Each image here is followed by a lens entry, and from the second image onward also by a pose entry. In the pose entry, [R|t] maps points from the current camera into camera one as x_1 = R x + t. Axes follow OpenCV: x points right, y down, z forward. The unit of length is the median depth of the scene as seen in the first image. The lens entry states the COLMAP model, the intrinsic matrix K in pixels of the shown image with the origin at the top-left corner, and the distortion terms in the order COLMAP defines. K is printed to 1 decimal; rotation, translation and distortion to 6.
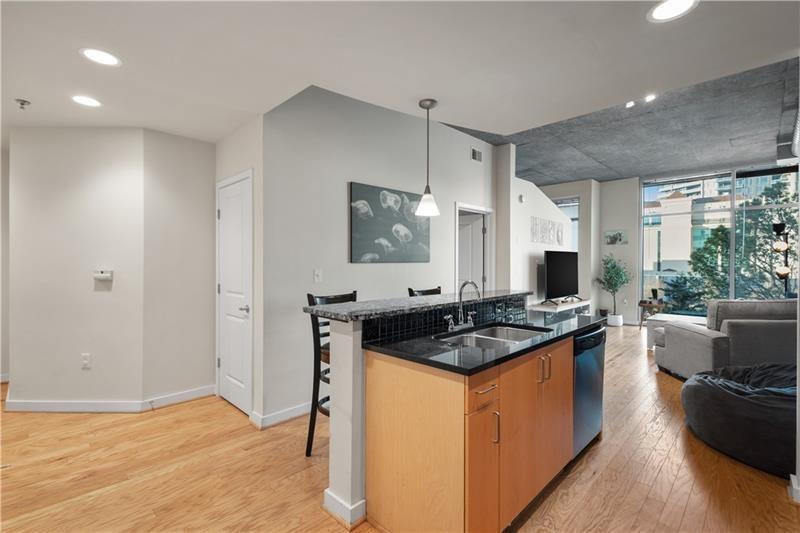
lens RADIAL K [[366.3, 0, 397.1], [0, 366.3, 261.9], [0, 0, 1]] dist [0.013161, -0.003218]
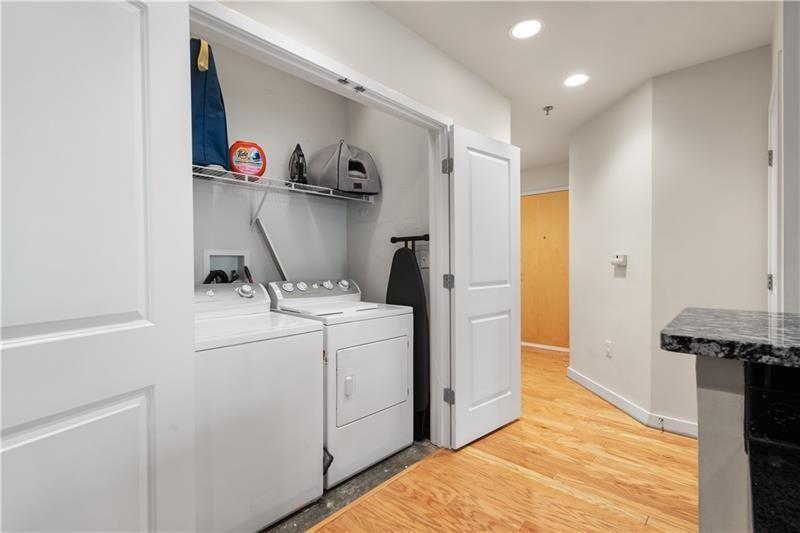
lens RADIAL K [[366.3, 0, 370.4], [0, 366.3, 265.3], [0, 0, 1]] dist [0.013161, -0.003218]
pose [[0.032236, 0.004535, -0.999470, 0.124292], [0.010557, 0.999932, 0.004878, 0.046225], [0.999425, -0.010708, 0.032186, 0.422383]]
